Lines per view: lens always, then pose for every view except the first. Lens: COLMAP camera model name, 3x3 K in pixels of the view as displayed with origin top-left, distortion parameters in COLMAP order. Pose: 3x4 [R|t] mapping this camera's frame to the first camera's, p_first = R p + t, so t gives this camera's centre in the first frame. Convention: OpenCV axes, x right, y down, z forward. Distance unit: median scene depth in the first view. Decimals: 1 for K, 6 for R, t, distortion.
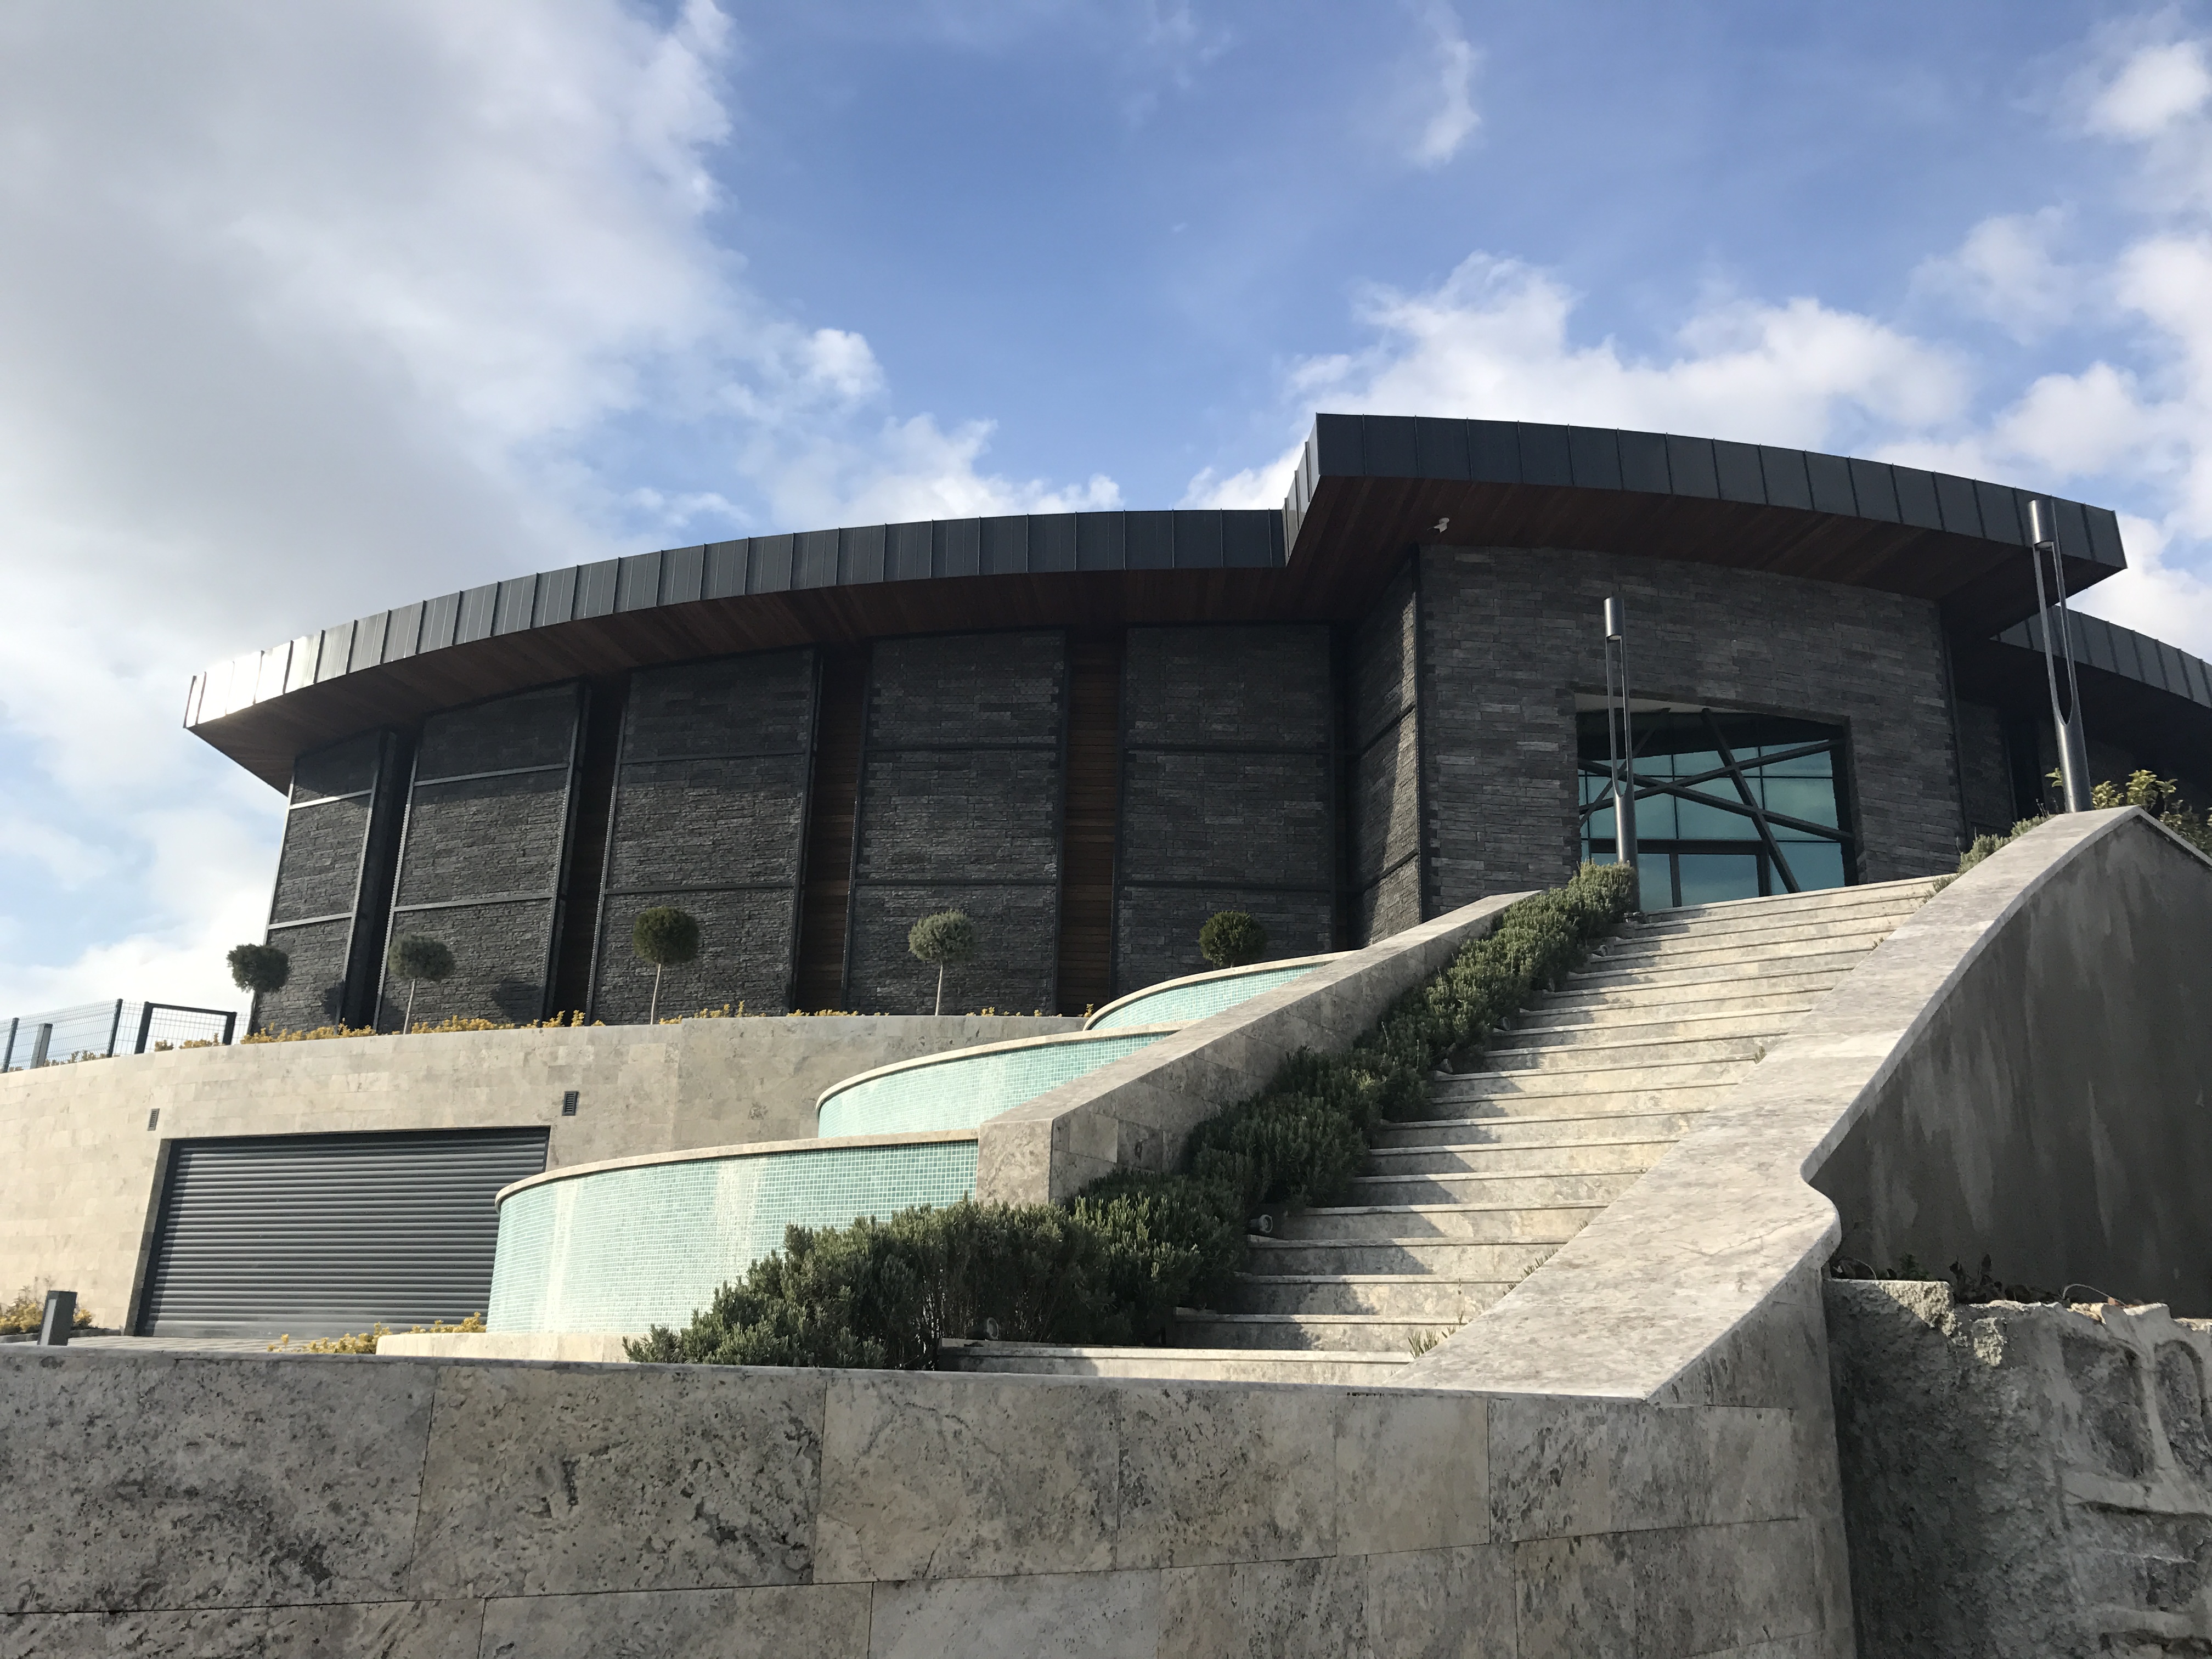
lens RADIAL K [[1806.6, 0, 1120.5], [0, 1806.6, 767.6], [0, 0, 1]] dist [0.056234, -0.183564]
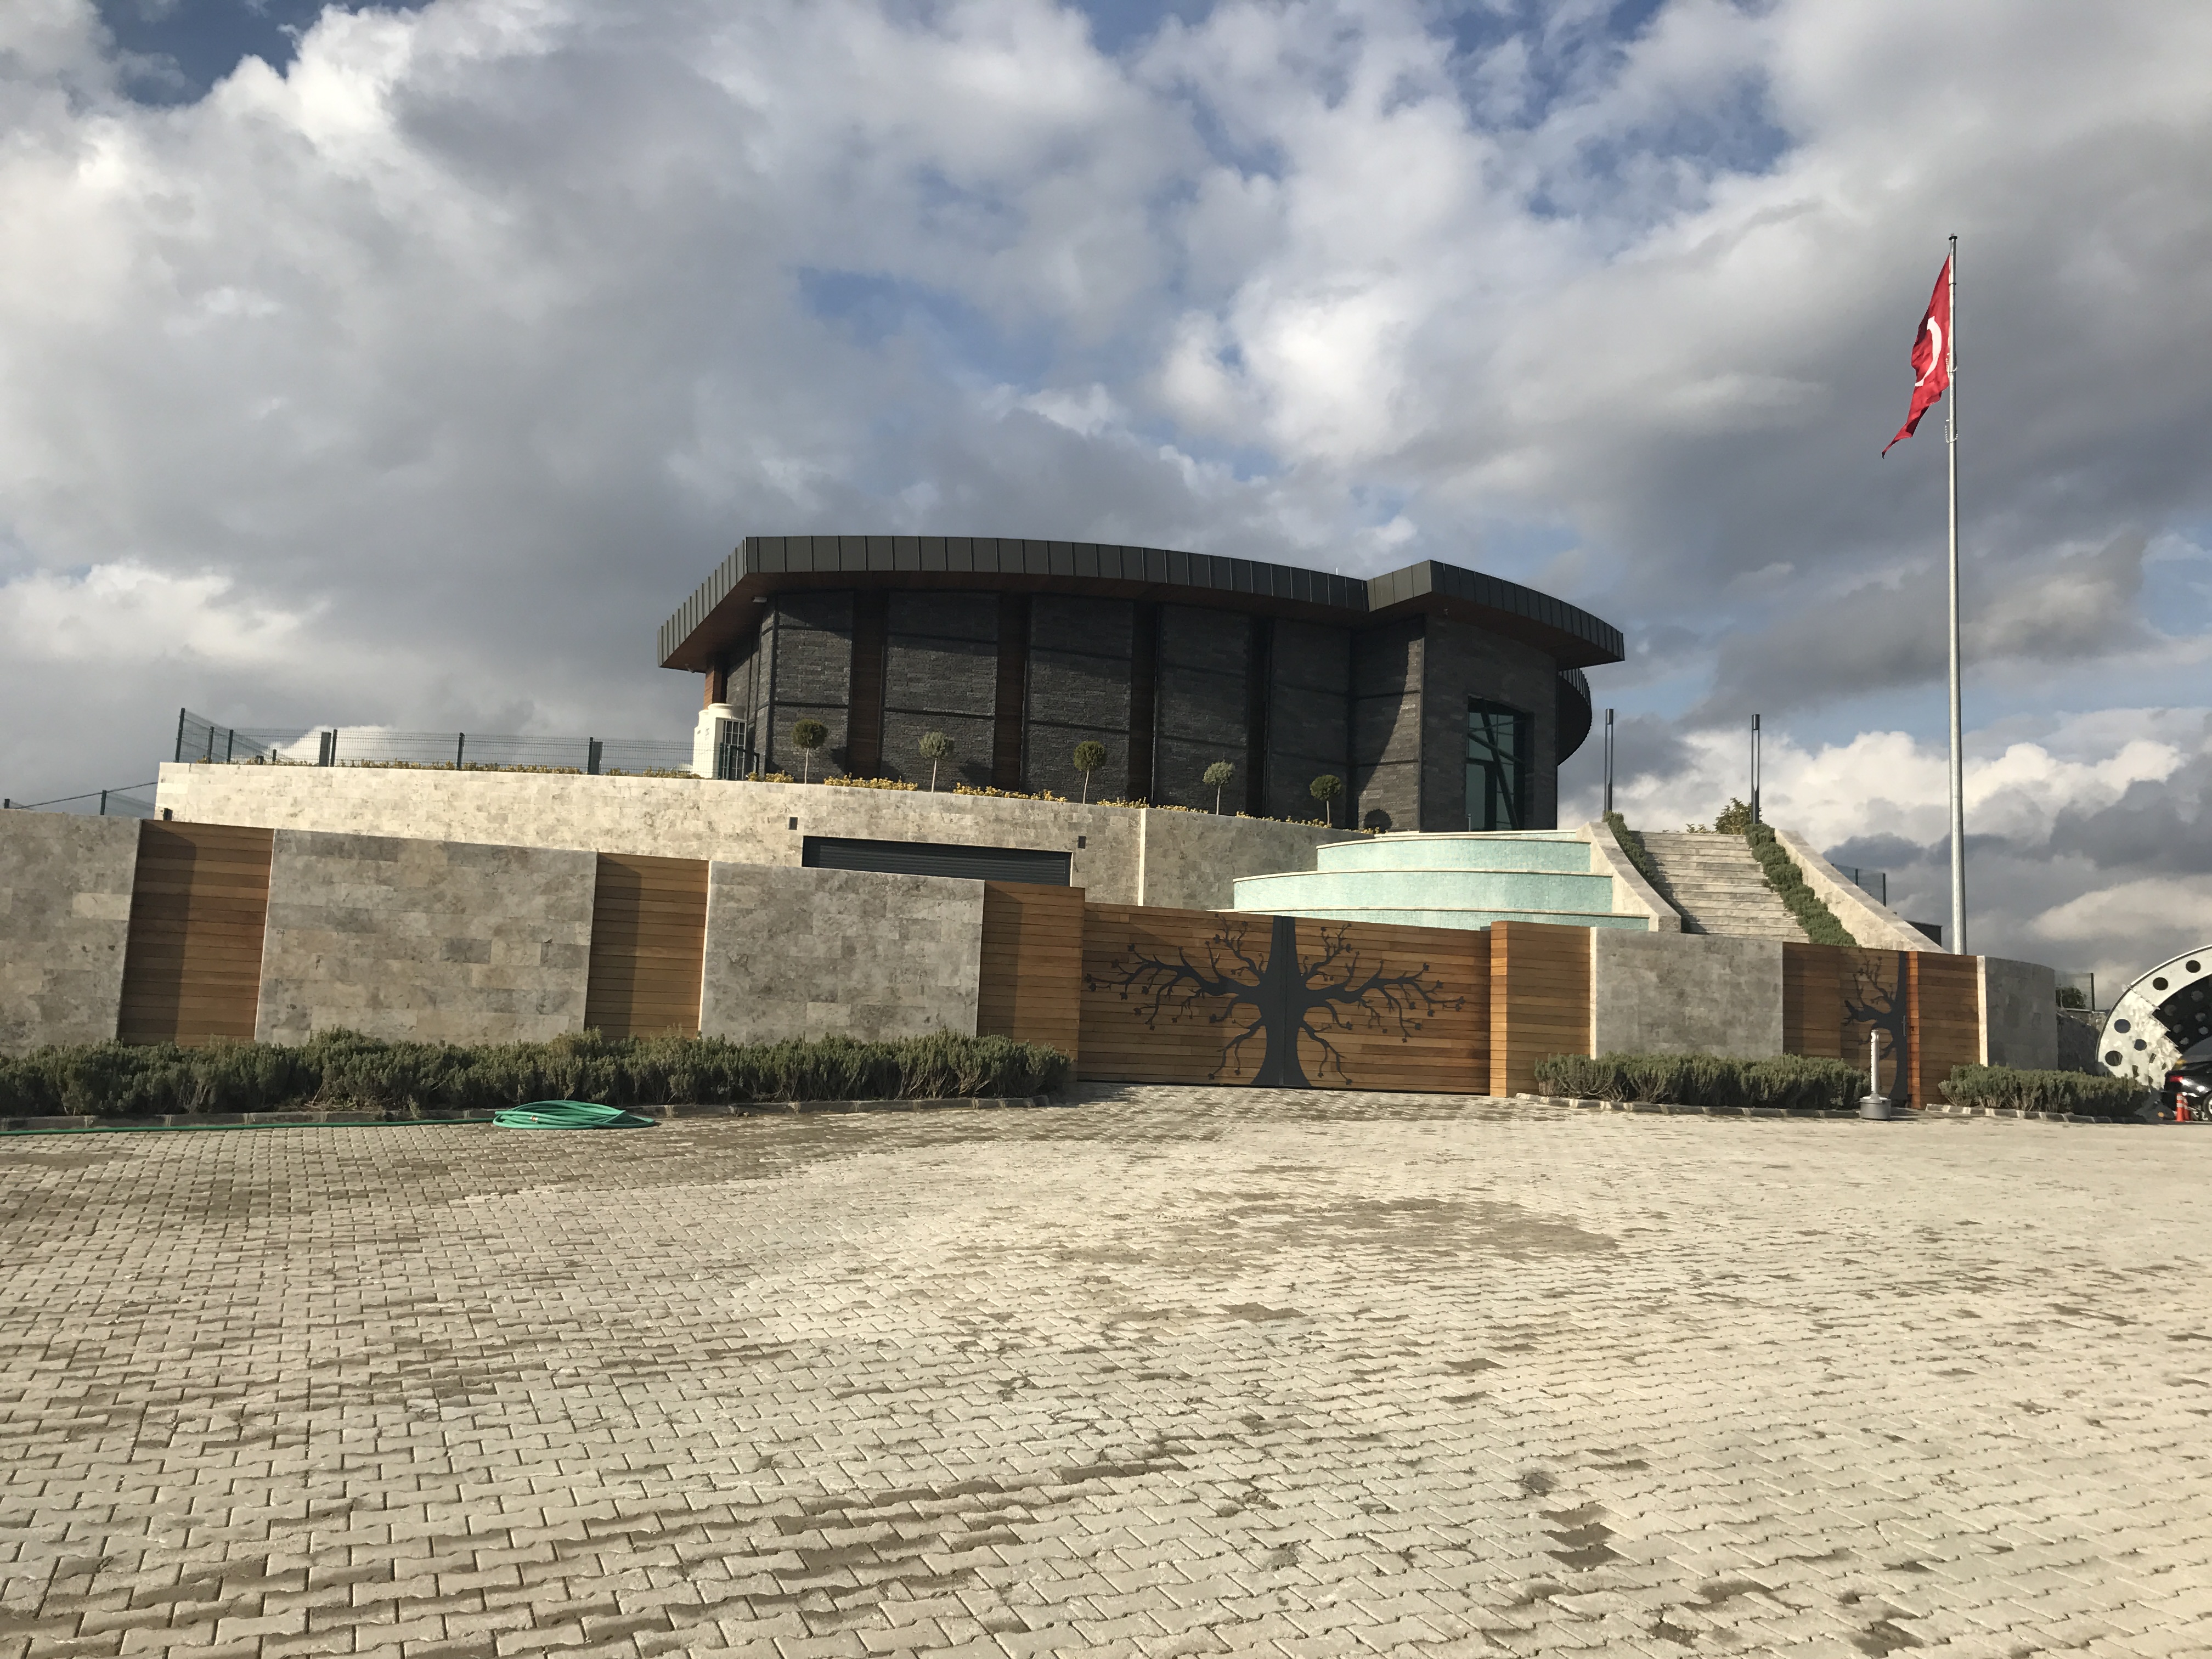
lens RADIAL K [[1764.2, 0, 1047.0], [0, 1764.2, 892.5], [0, 0, 1]] dist [0.006275, -0.001544]
pose [[0.837802, 0.057804, 0.542906, -1.273176], [-0.199979, 0.957764, 0.206629, -0.143558], [-0.508032, -0.281684, 0.813976, -0.533736]]
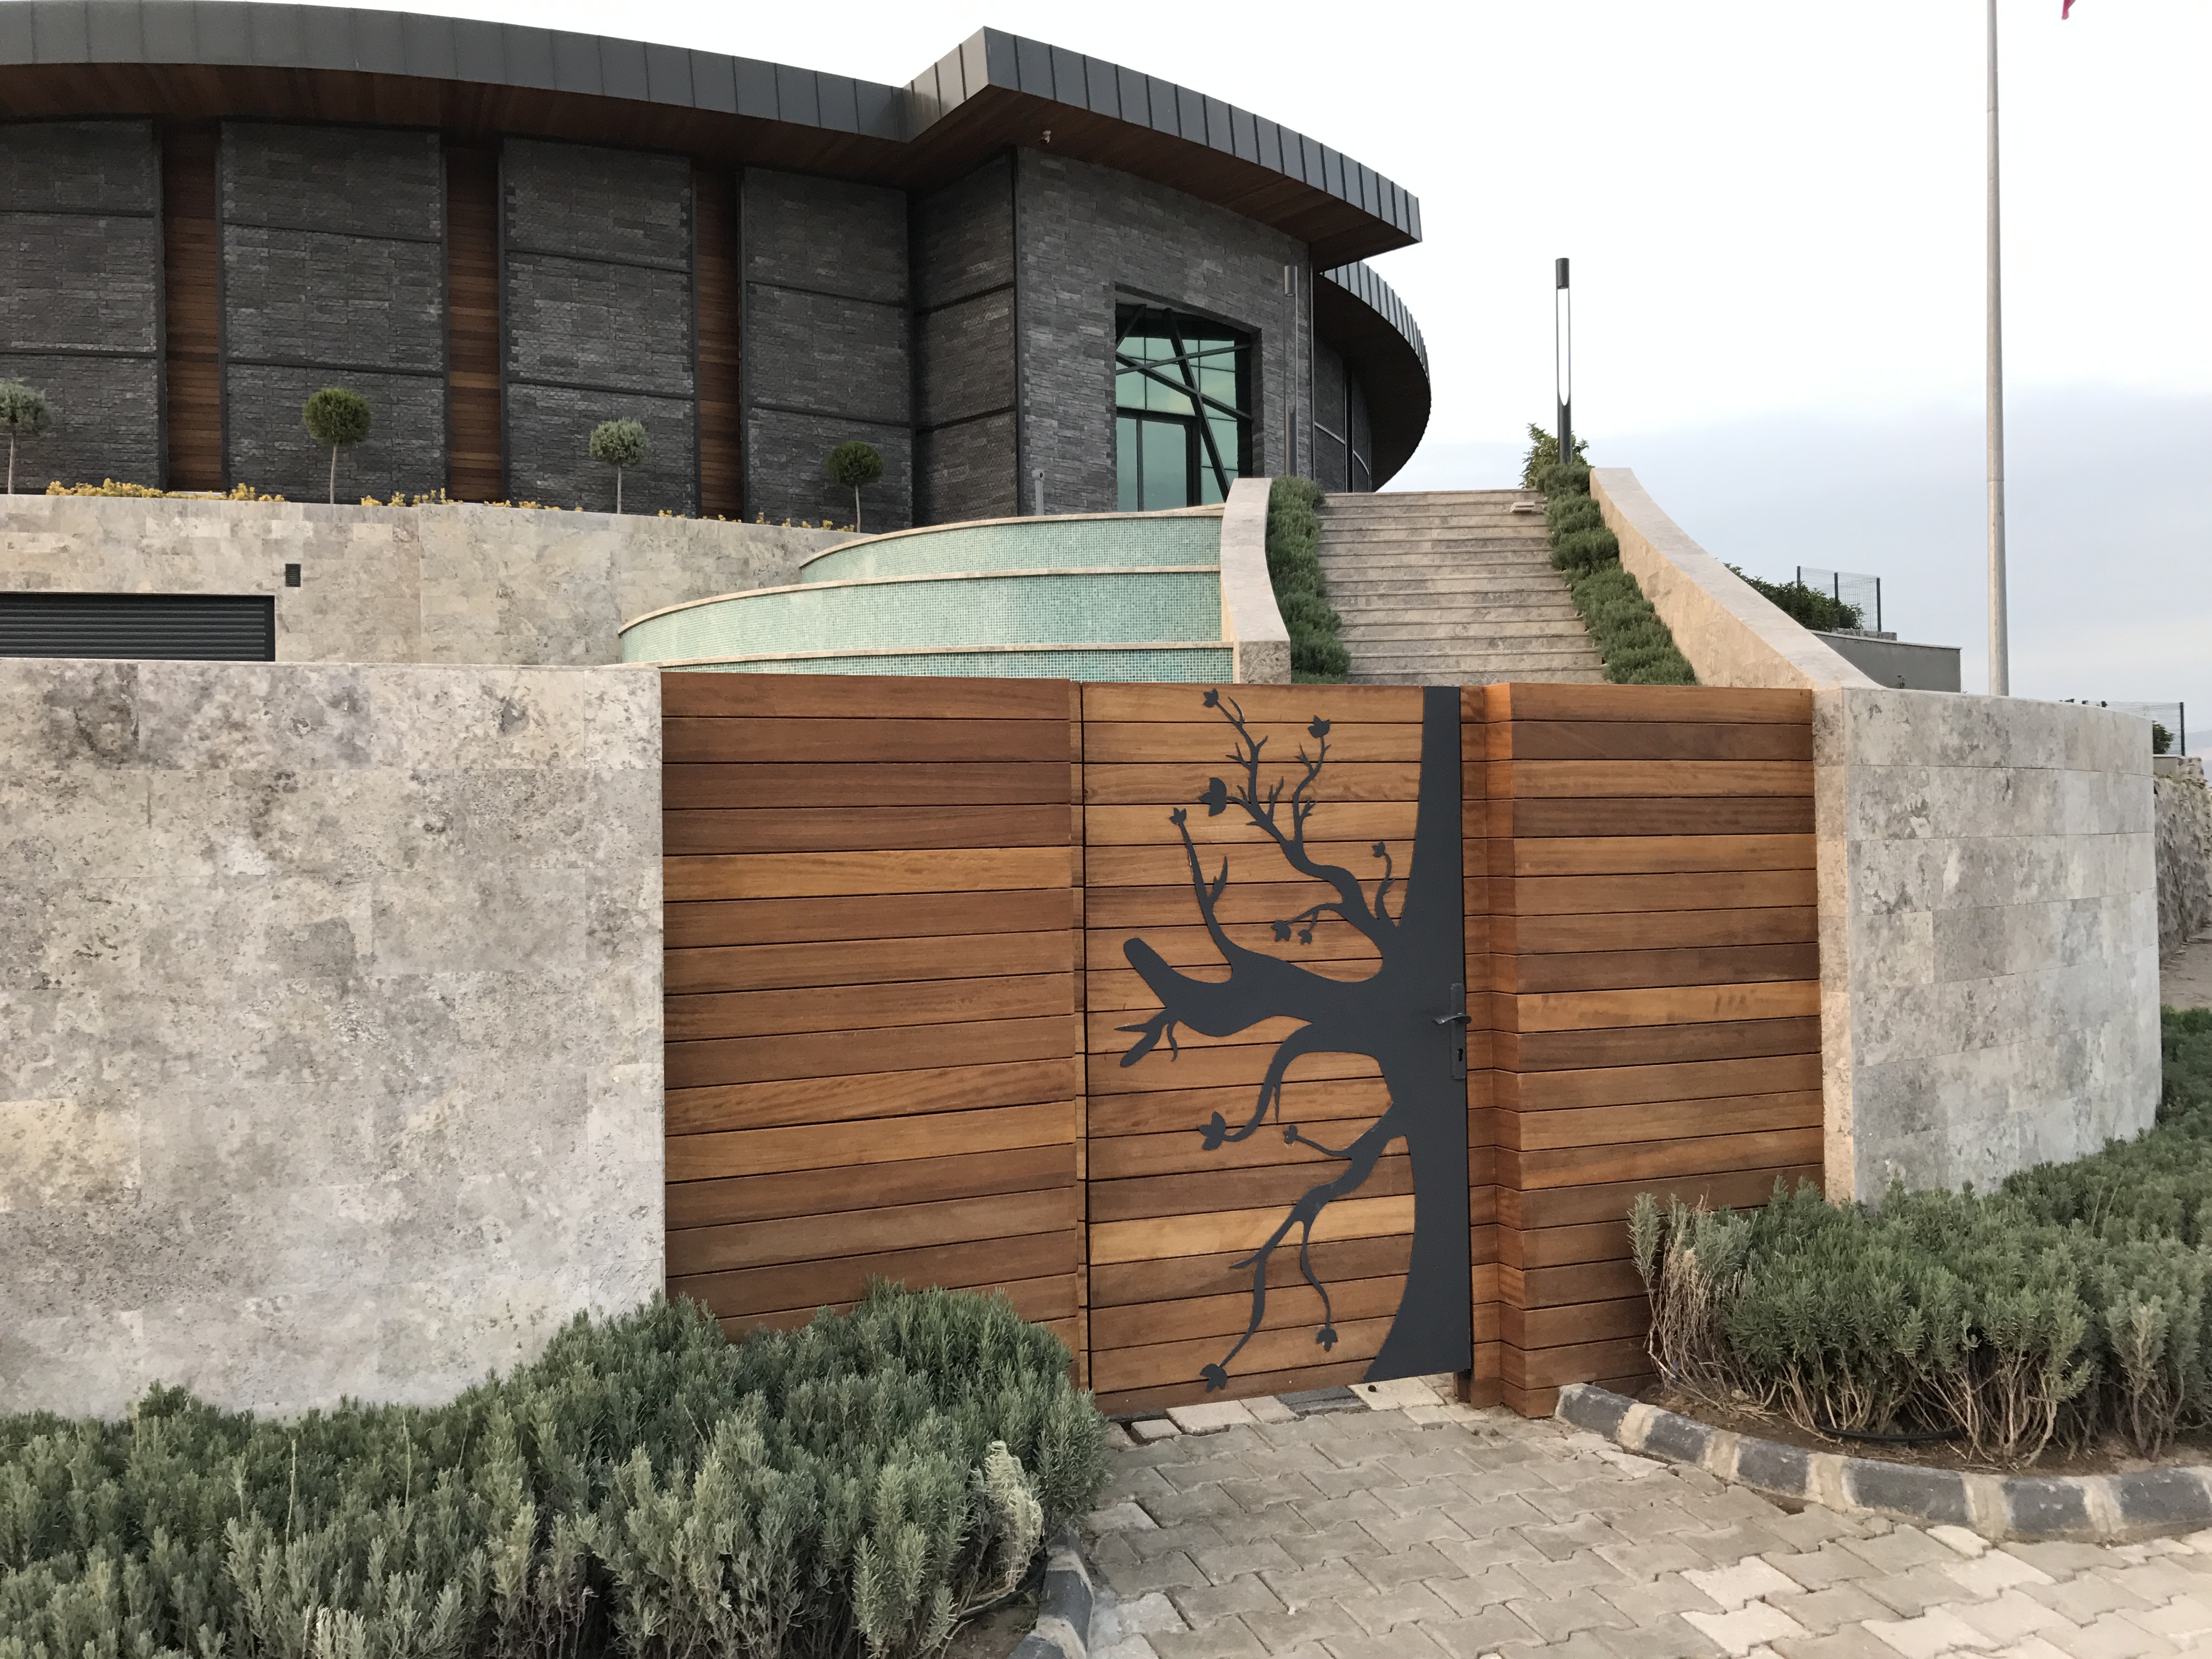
lens RADIAL K [[1800.7, 0, 1106.0], [0, 1800.7, 829.5], [0, 0, 1]] dist [-0.004508, 0.003091]
pose [[0.834388, -0.036528, 0.549966, -0.449311], [-0.144928, 0.948151, 0.282853, -0.037032], [-0.531783, -0.315715, 0.785832, -0.115905]]
